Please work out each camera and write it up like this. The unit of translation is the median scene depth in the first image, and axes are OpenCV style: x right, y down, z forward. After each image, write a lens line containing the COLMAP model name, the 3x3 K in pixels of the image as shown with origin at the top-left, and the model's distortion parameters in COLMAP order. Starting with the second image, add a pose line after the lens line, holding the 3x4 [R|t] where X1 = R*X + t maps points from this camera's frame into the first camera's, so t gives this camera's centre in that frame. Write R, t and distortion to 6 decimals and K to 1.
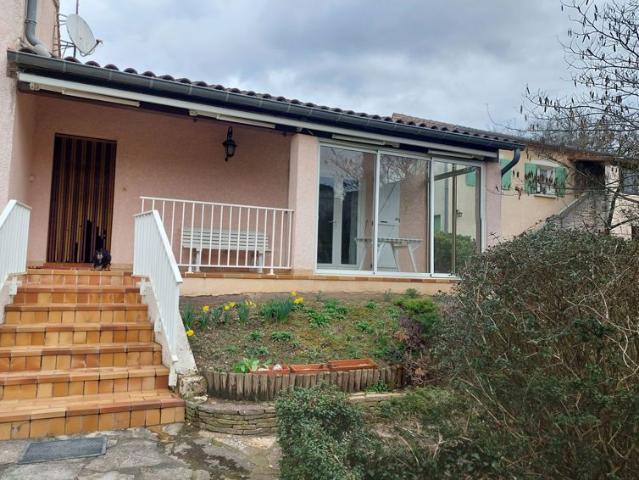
lens RADIAL K [[528.4, 0, 319.5], [0, 528.4, 240.0], [0, 0, 1]] dist [0.242835, -0.000111]
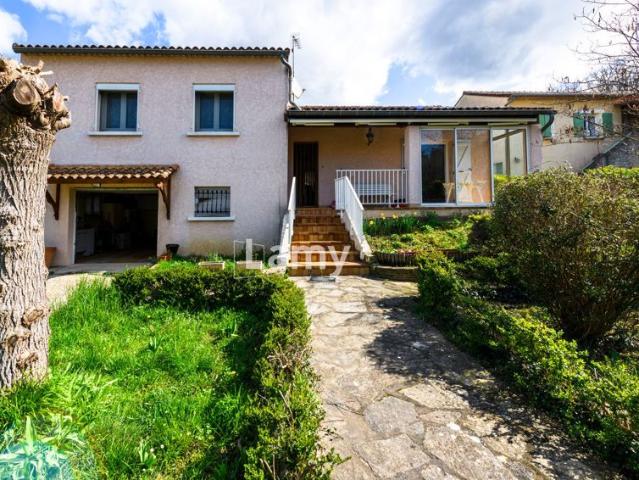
lens RADIAL K [[511.5, 0, 319.5], [0, 511.5, 240.0], [0, 0, 1]] dist [0.001353, -0.000868]
pose [[0.988890, -0.045119, -0.141637, -0.112066], [0.059370, 0.993408, 0.098057, -0.010520], [0.136279, -0.105376, 0.985050, -0.748020]]
